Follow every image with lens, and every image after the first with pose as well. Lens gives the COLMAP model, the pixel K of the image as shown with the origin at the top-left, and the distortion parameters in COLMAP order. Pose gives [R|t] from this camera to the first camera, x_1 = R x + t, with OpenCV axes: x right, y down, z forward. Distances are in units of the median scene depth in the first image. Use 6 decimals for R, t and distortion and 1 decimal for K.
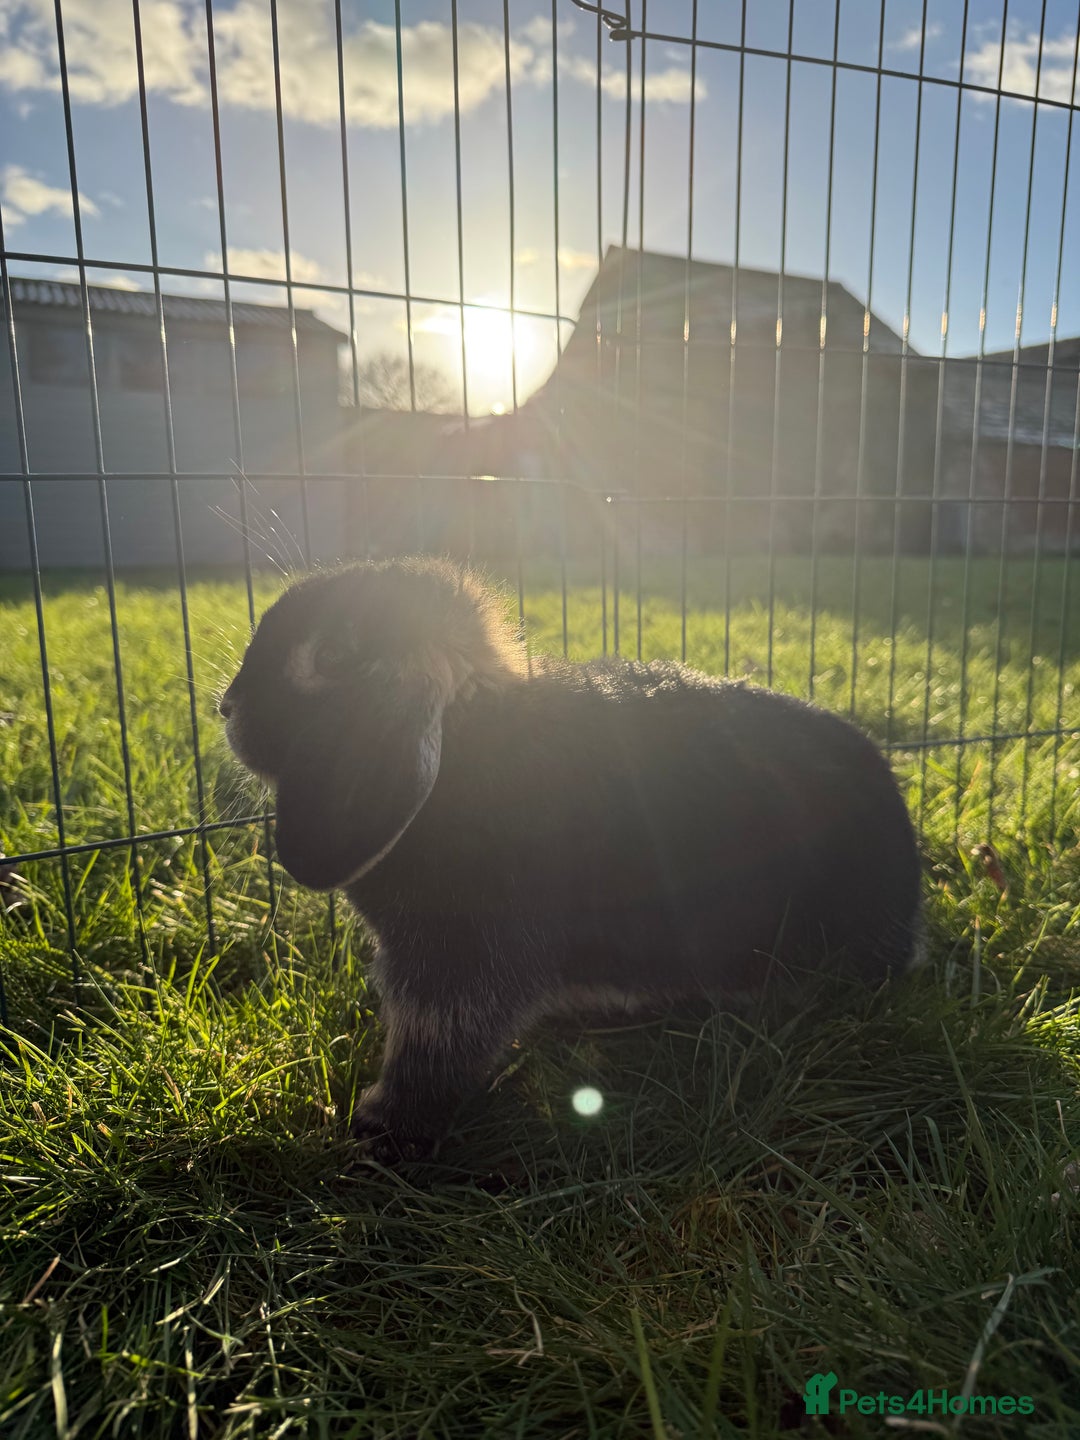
lens RADIAL K [[1079.7, 0, 540.0], [0, 1079.7, 720.0], [0, 0, 1]] dist [-0.037402, 0.009970]
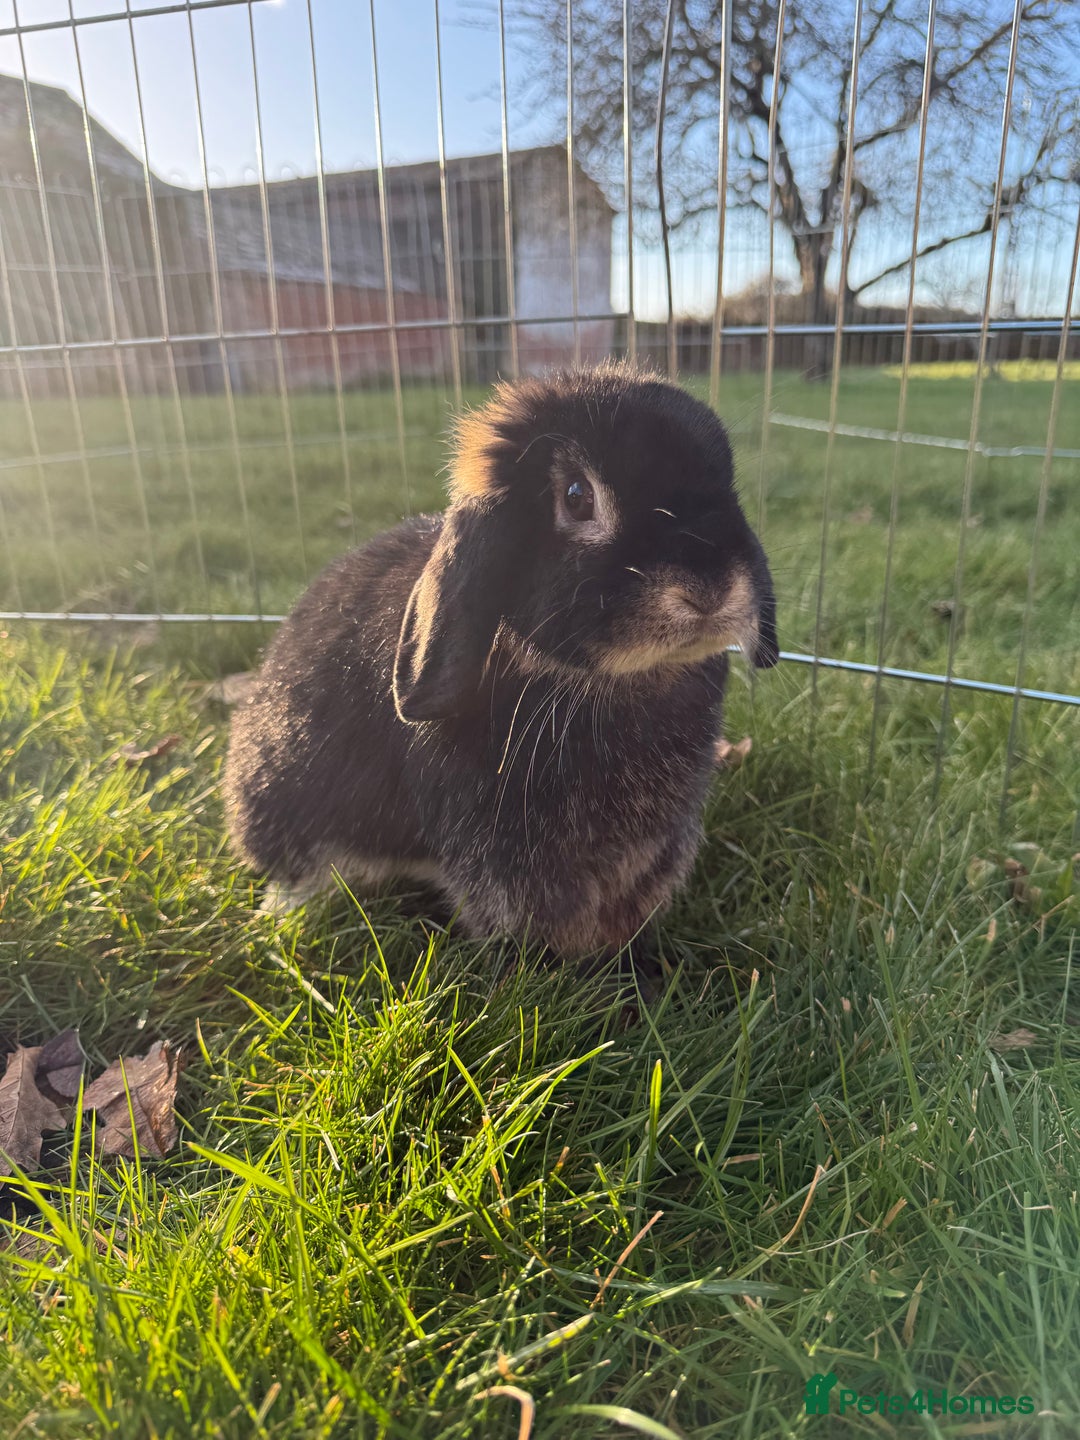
lens RADIAL K [[1076.0, 0, 540.0], [0, 1076.0, 720.0], [0, 0, 1]] dist [-0.032569, -0.000150]
pose [[0.805009, -0.212676, 0.553832, 0.090722], [0.134552, 0.974660, 0.178701, -0.087724], [-0.577803, -0.069337, 0.813226, 0.268089]]
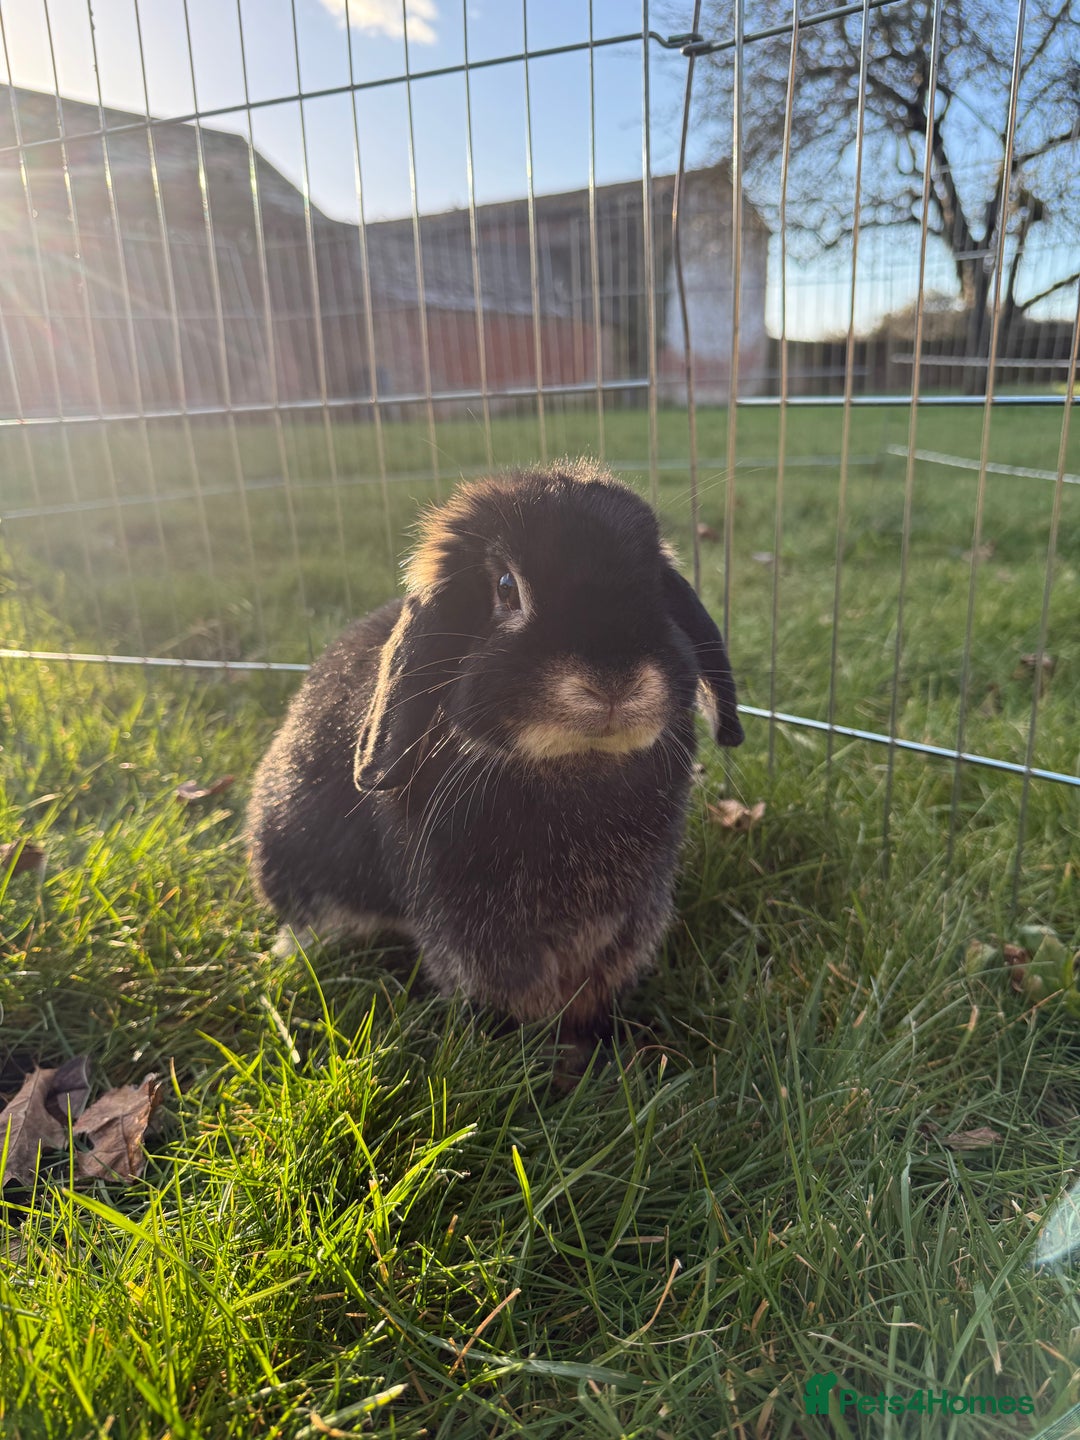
lens RADIAL K [[1077.8, 0, 529.8], [0, 1077.8, 717.1], [0, 0, 1]] dist [-0.032958, 0.005051]
pose [[0.881361, -0.177190, 0.437958, 0.094752], [0.128388, 0.981948, 0.138907, -0.088765], [-0.454665, -0.066199, 0.888199, 0.264410]]
